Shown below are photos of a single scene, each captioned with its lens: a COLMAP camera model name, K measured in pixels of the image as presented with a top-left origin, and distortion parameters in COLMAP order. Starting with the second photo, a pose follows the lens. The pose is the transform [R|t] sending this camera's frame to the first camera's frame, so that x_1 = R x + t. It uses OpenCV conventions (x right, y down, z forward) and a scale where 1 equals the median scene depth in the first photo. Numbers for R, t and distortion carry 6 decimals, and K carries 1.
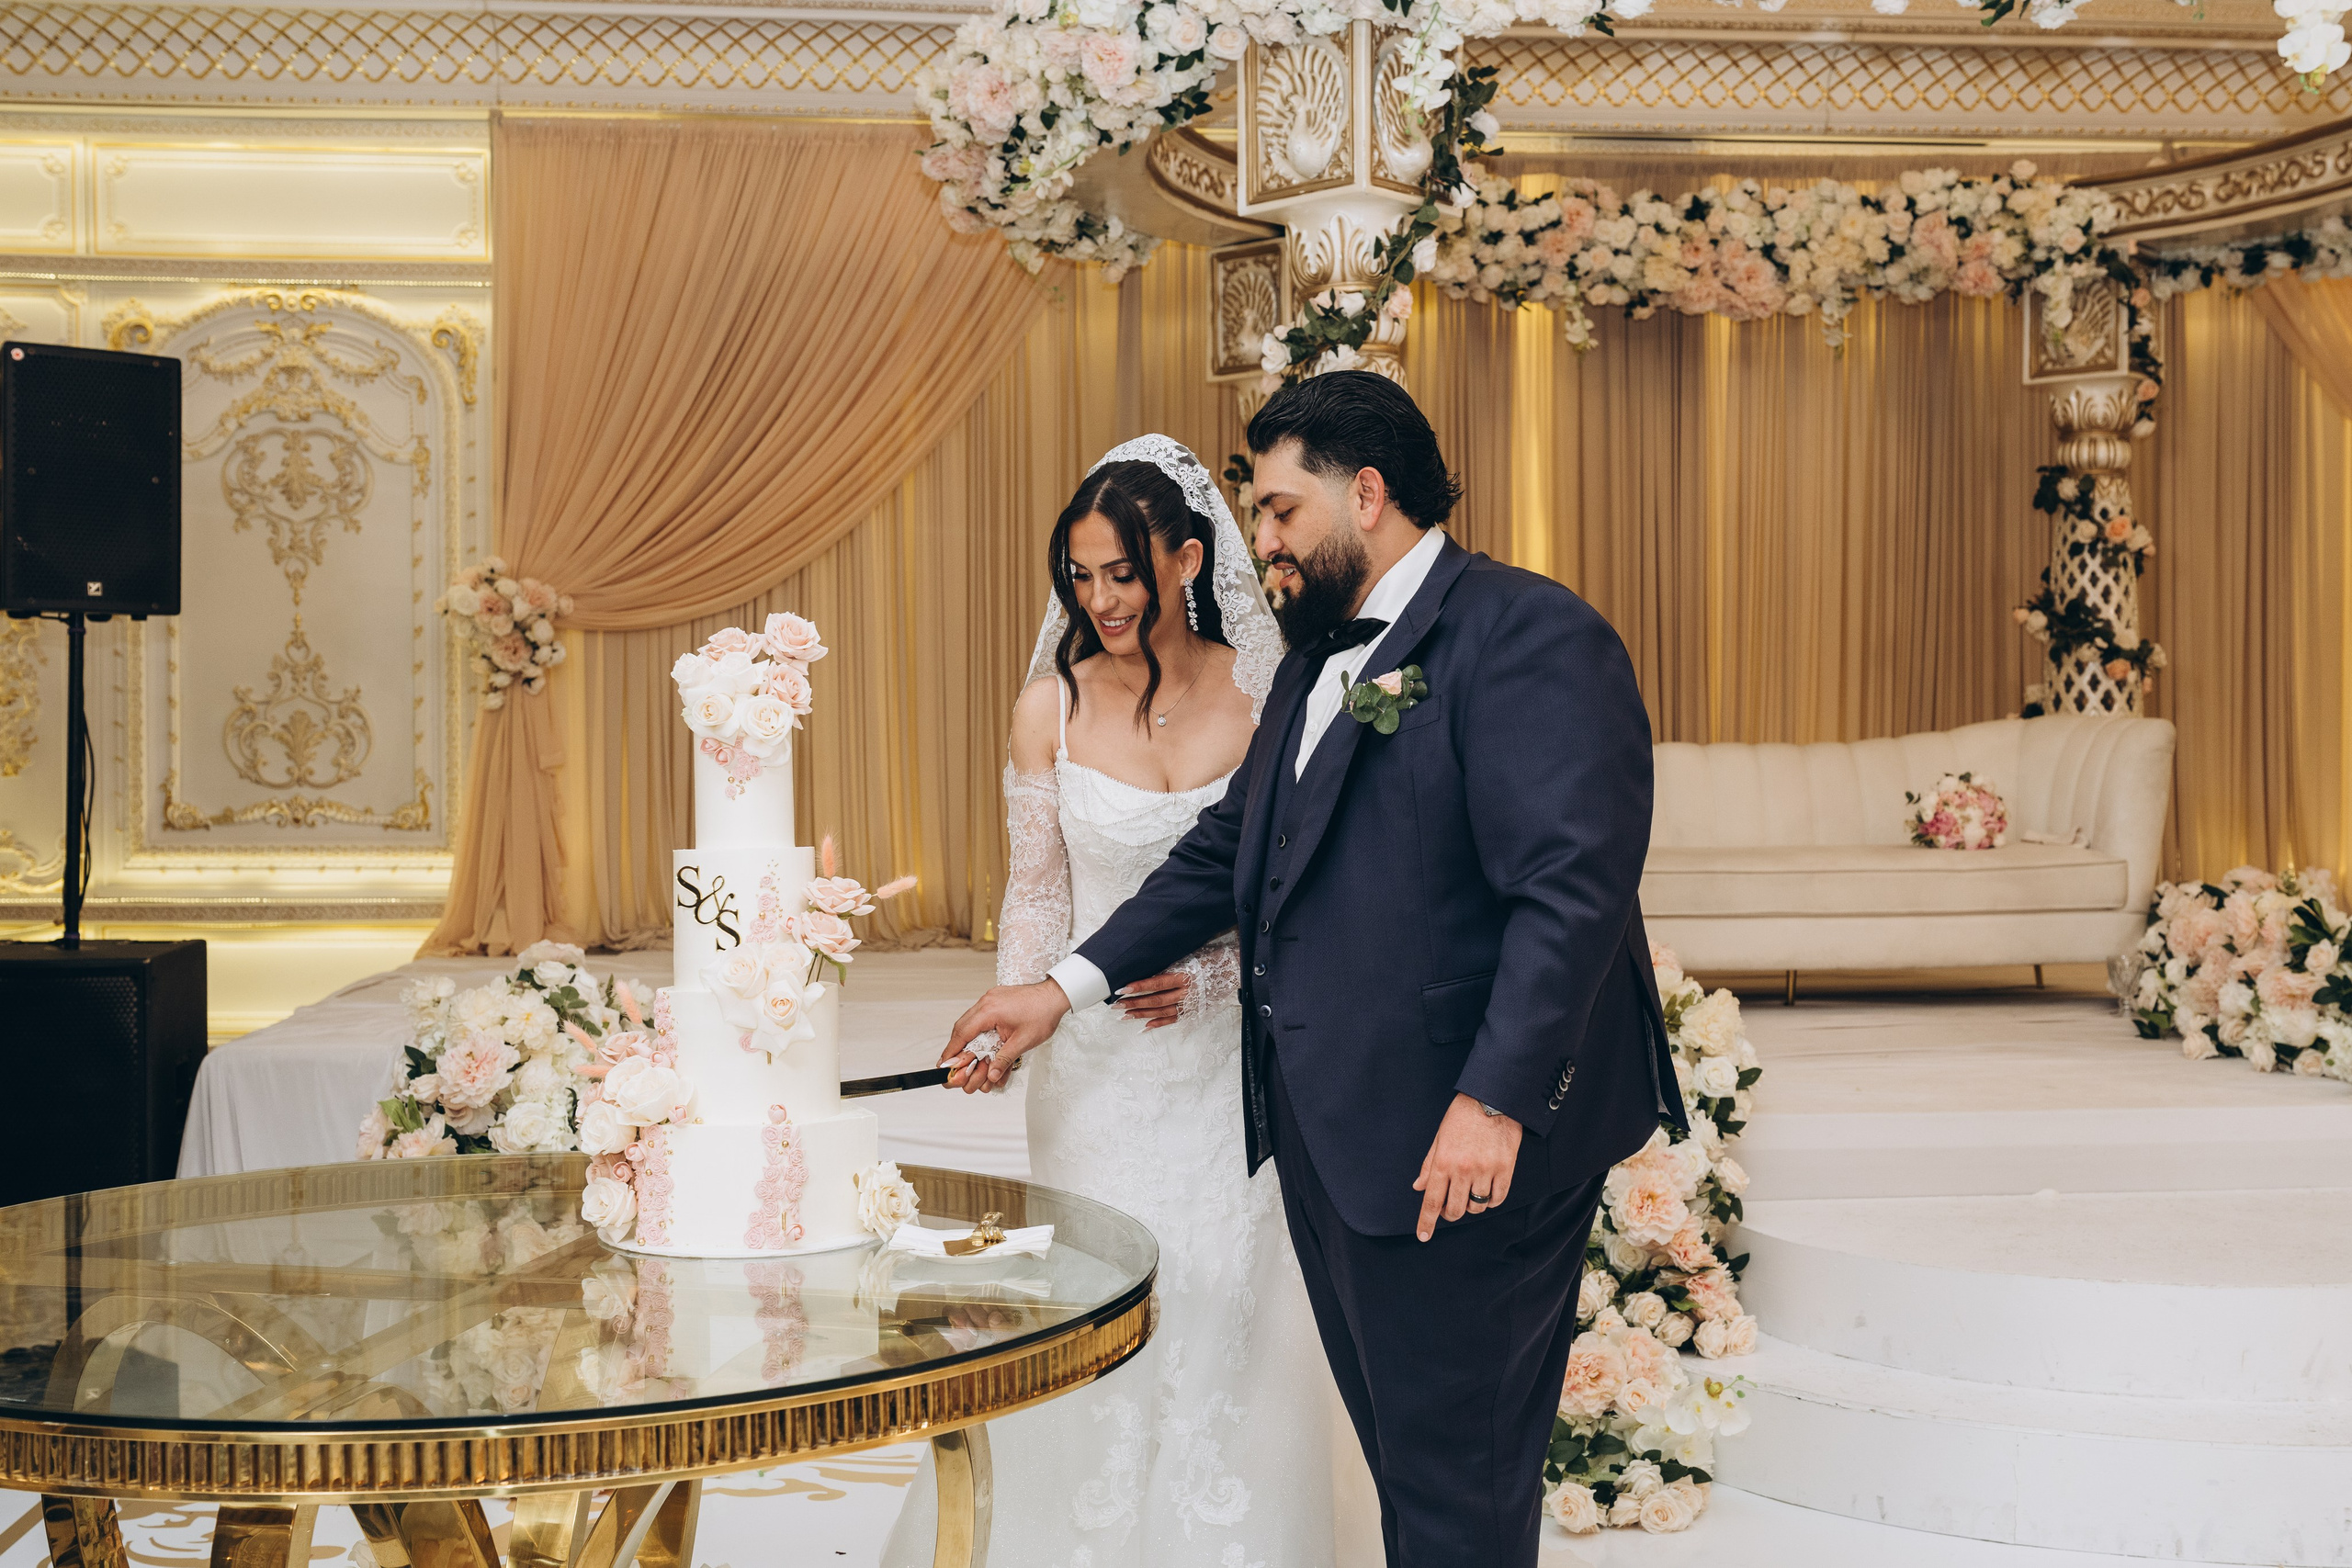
lens RADIAL K [[2513.3, 0, 1177.8], [0, 2513.3, 794.8], [0, 0, 1]] dist [-0.003165, 0.007976]
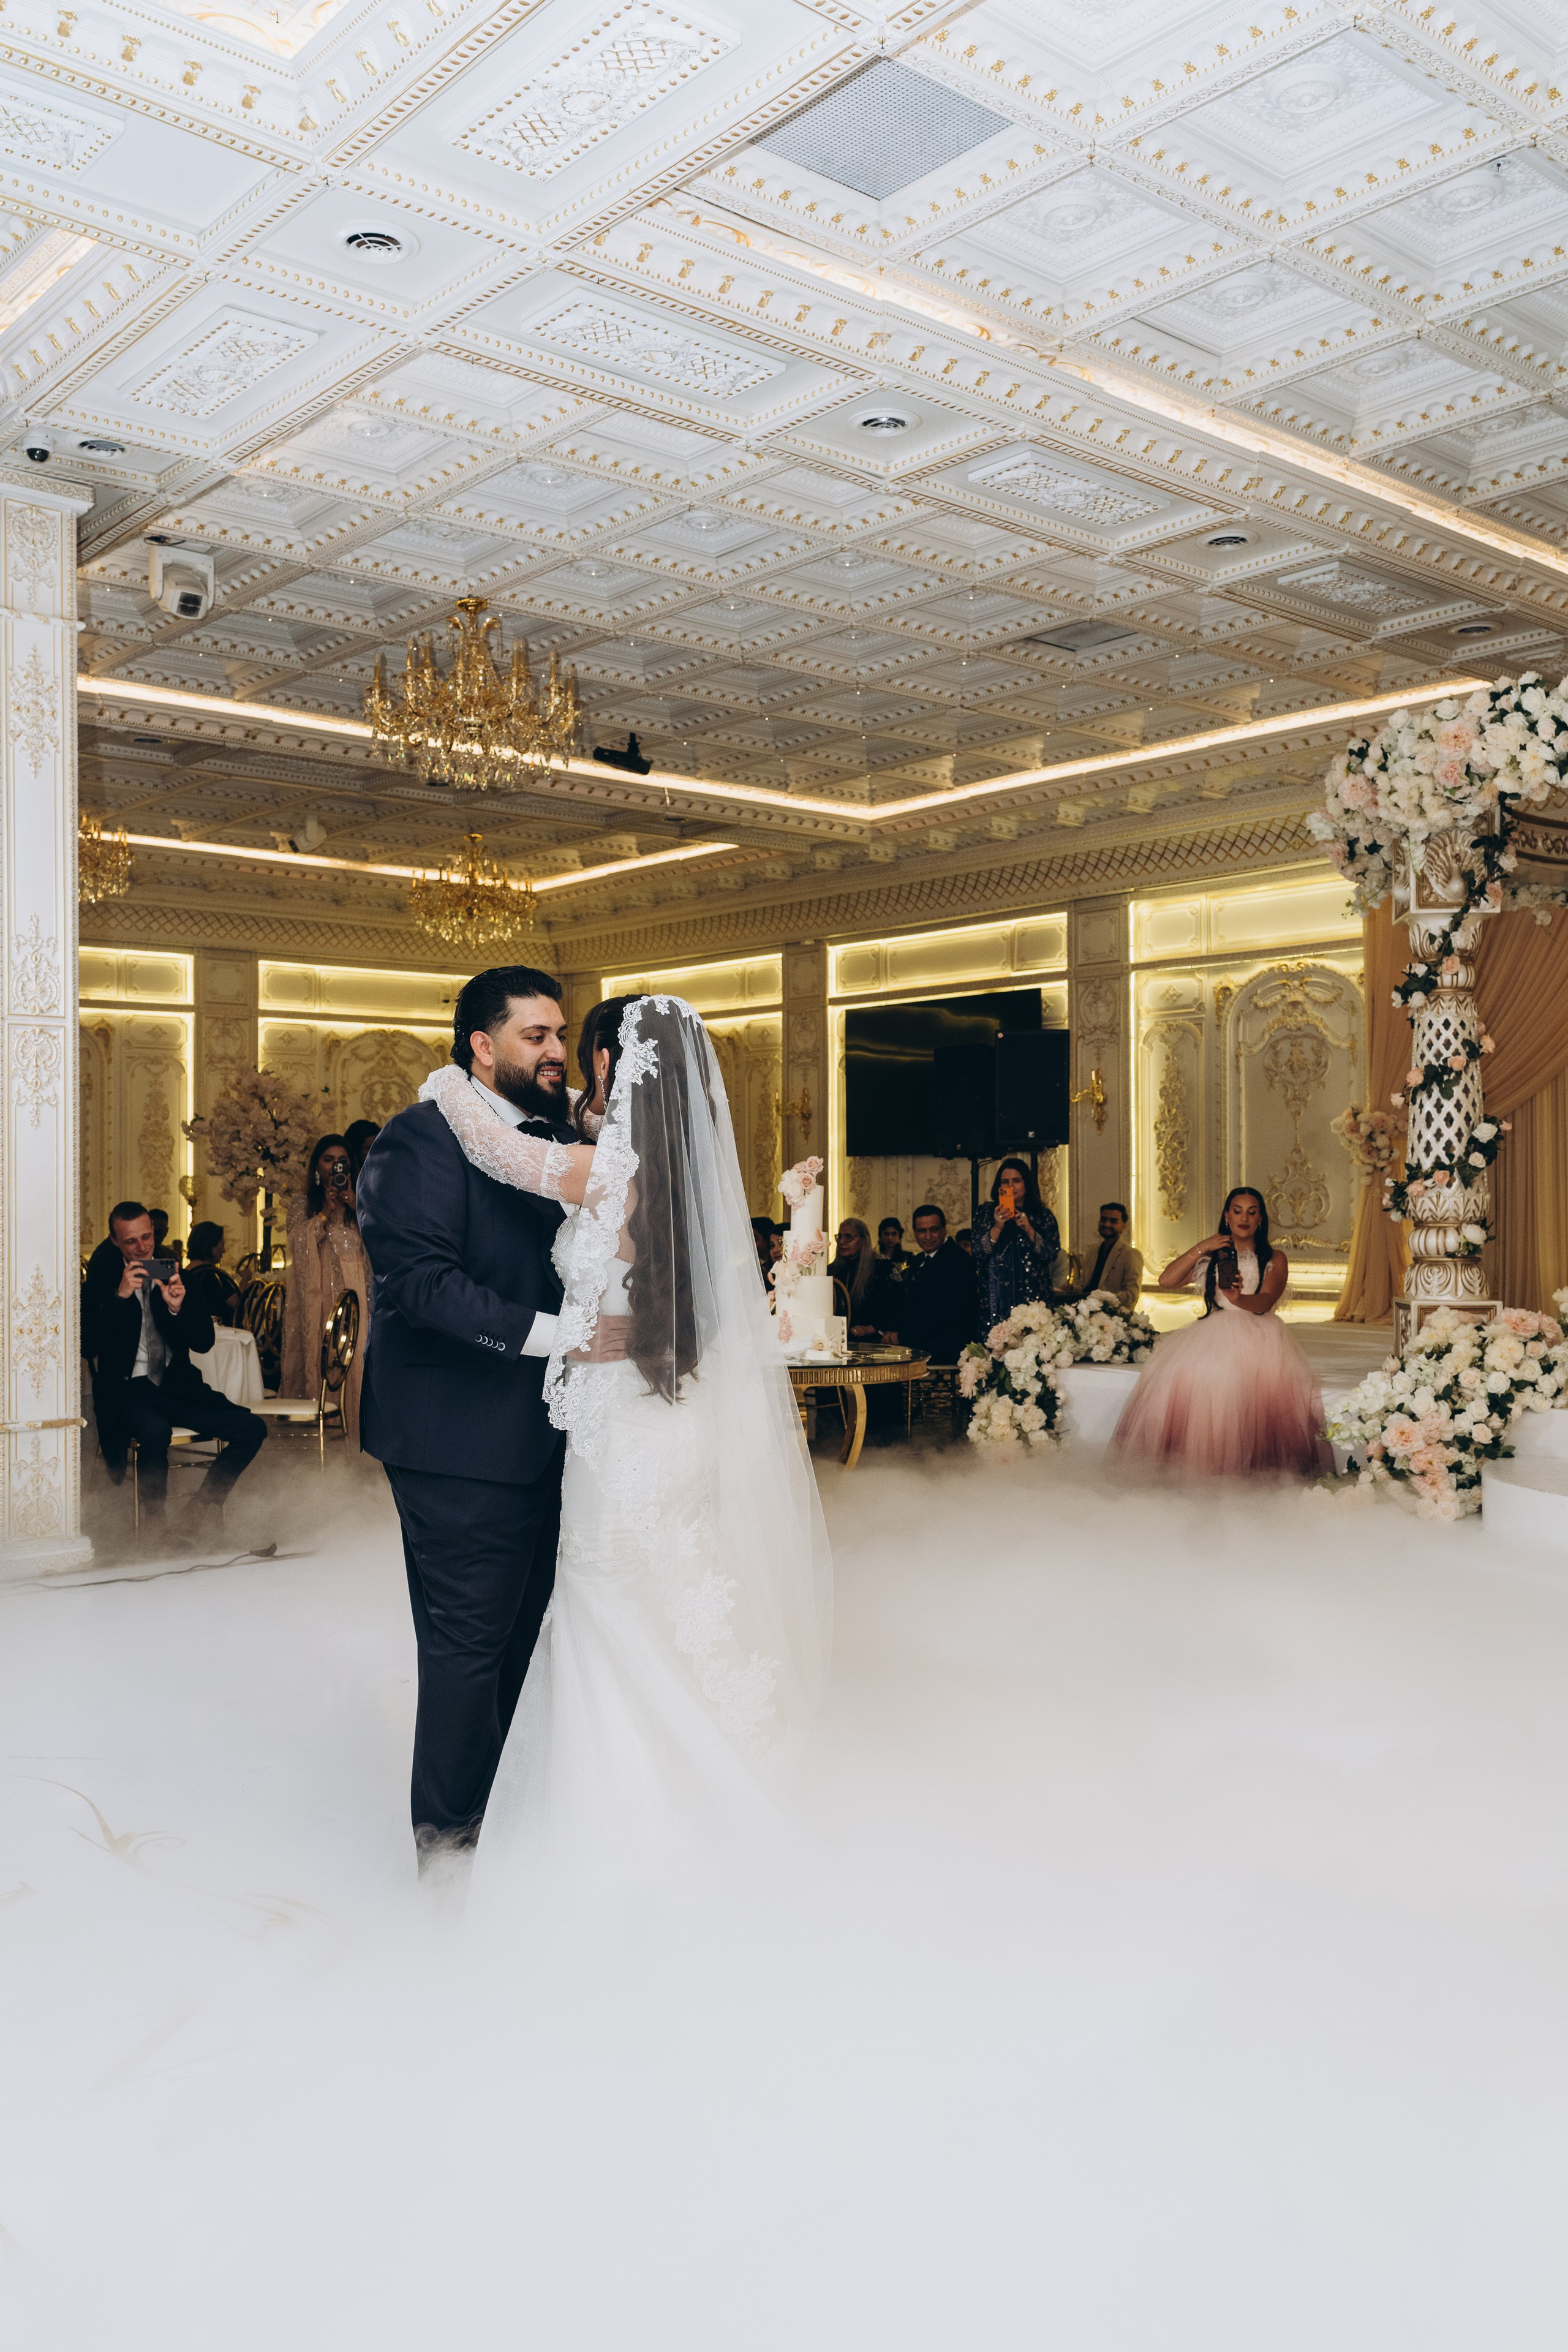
lens RADIAL K [[1942.7, 0, 782.6], [0, 1942.7, 1190.1], [0, 0, 1]] dist [-0.007599, -0.015336]
pose [[0.587326, -0.005049, -0.809335, 0.623979], [-0.019527, 0.999601, -0.020406, 0.006112], [0.809115, 0.027789, 0.586993, -0.155580]]
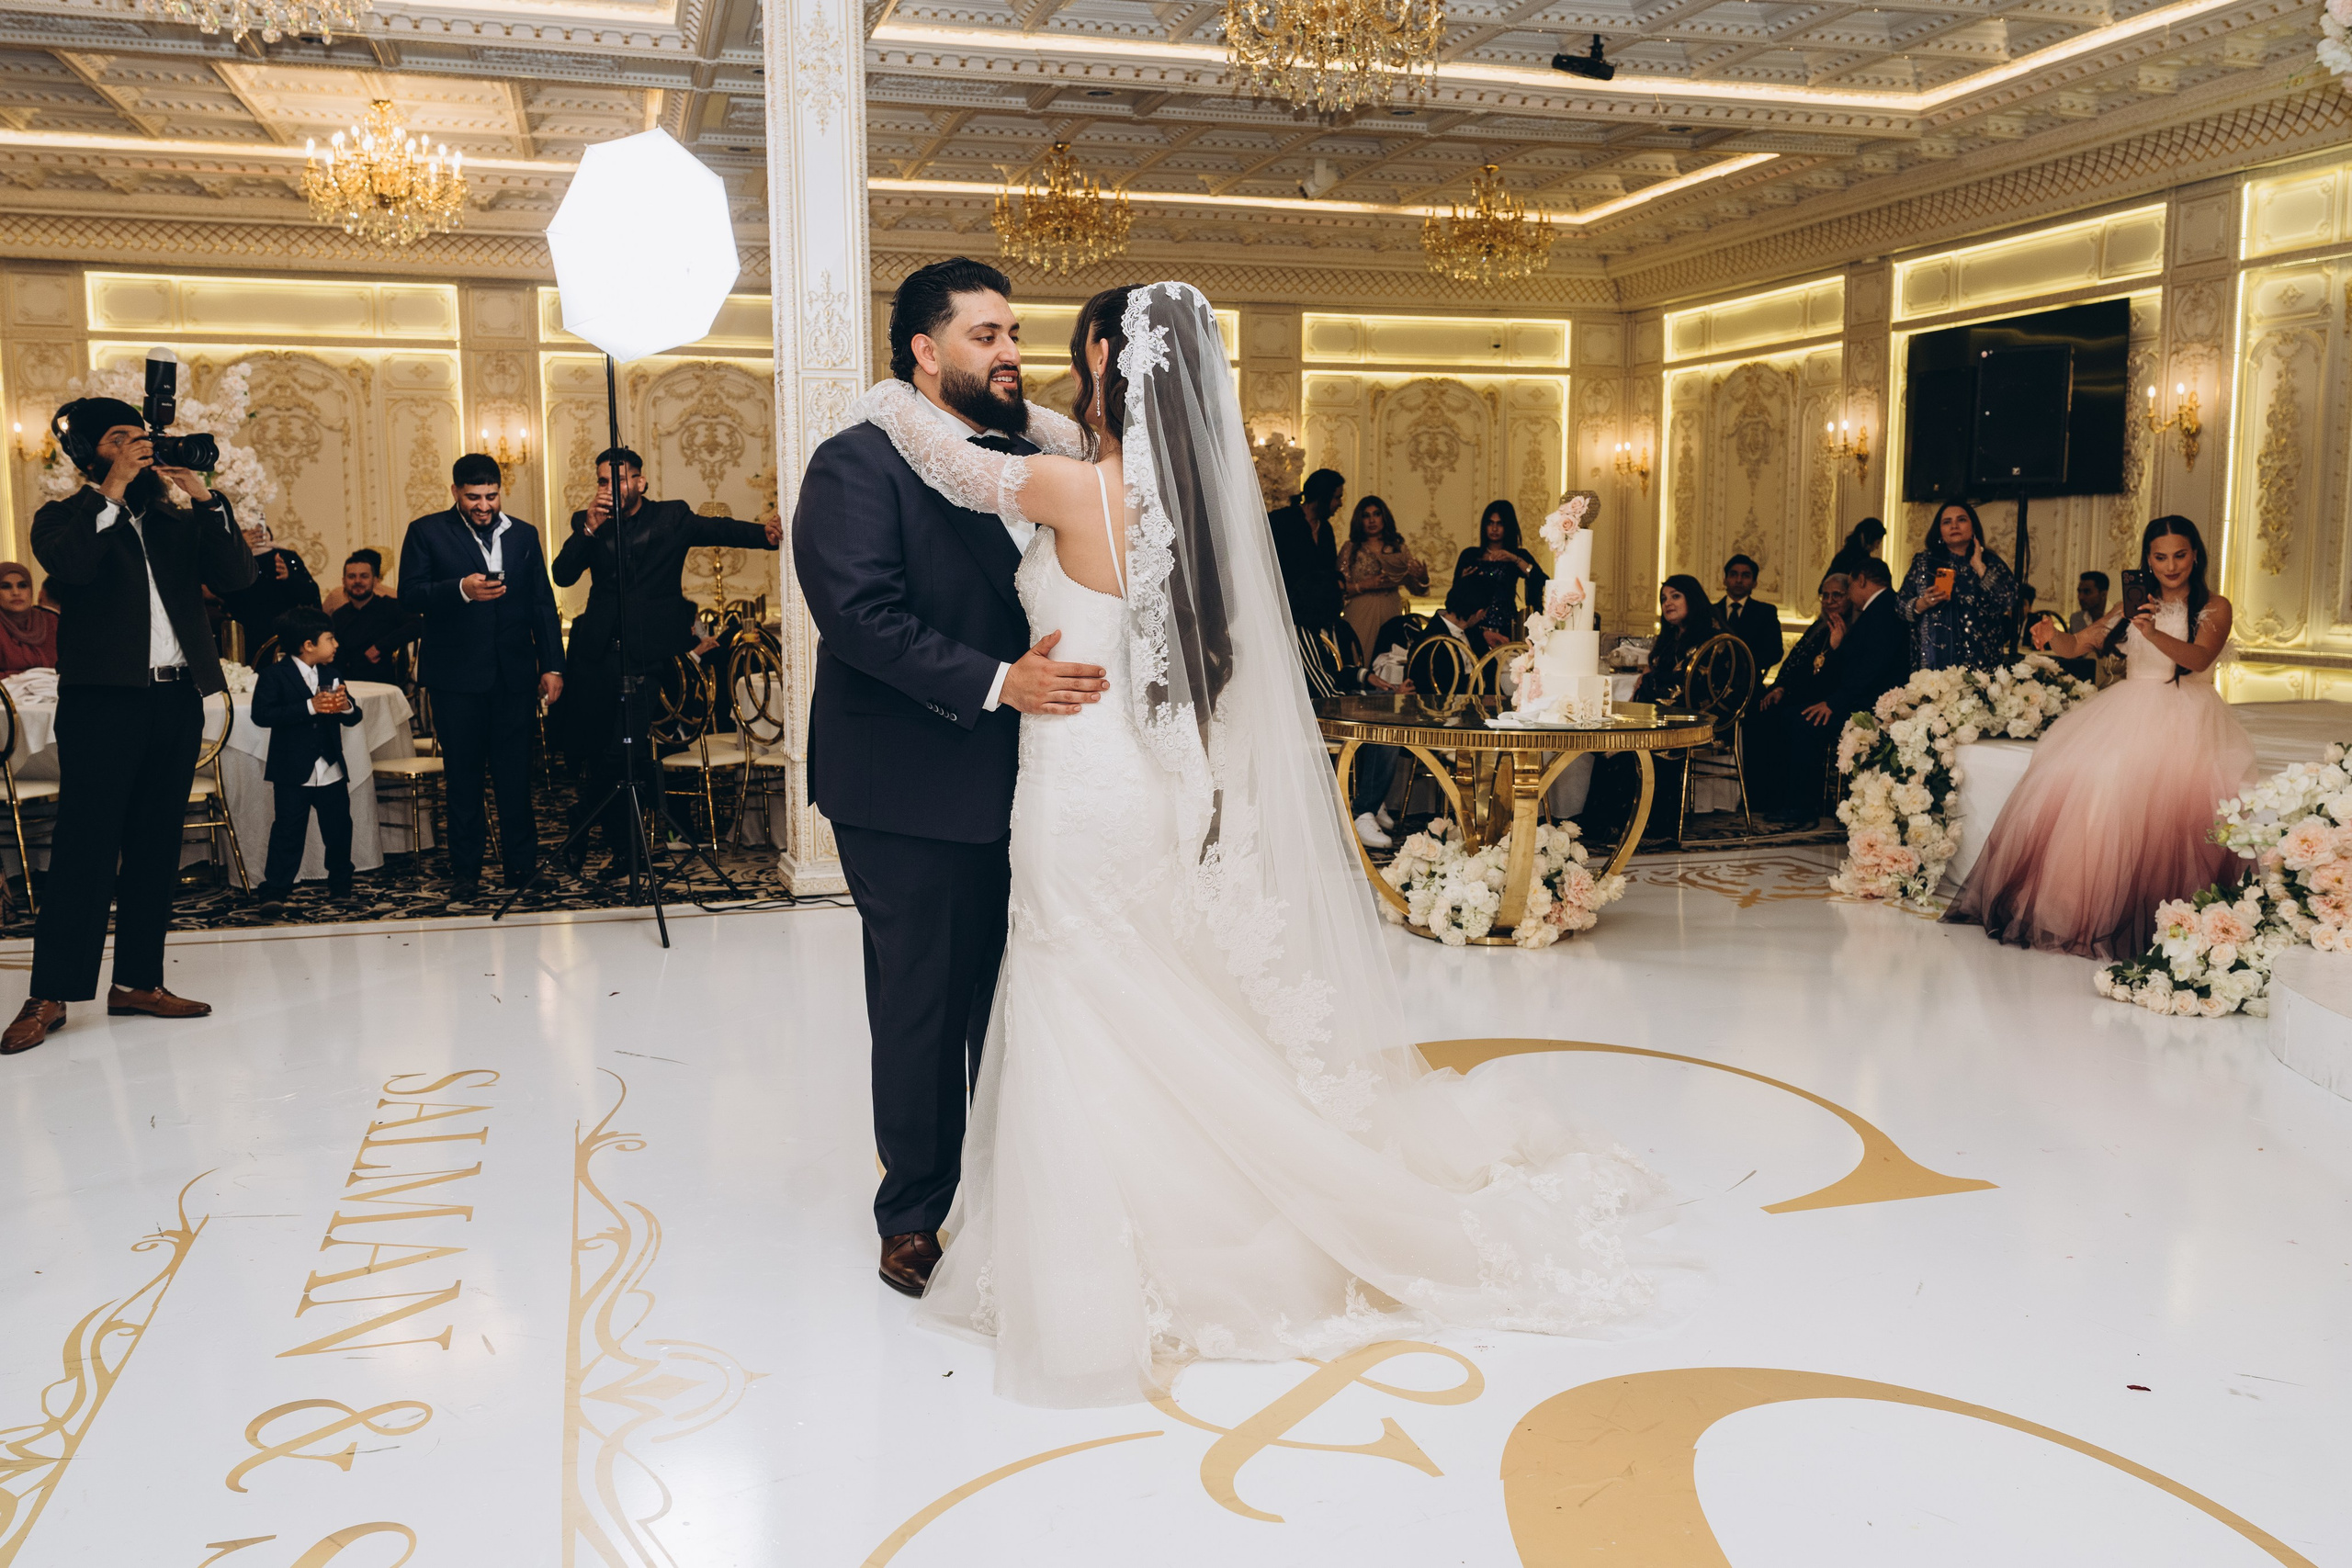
lens RADIAL K [[1908.6, 0, 1182.2], [0, 1908.6, 791.6], [0, 0, 1]] dist [-0.000499, -0.001162]
pose [[0.202545, 0.119202, -0.971991, 0.654630], [-0.024373, 0.992870, 0.116684, 0.005486], [0.978970, 0.000057, 0.204006, 0.048500]]
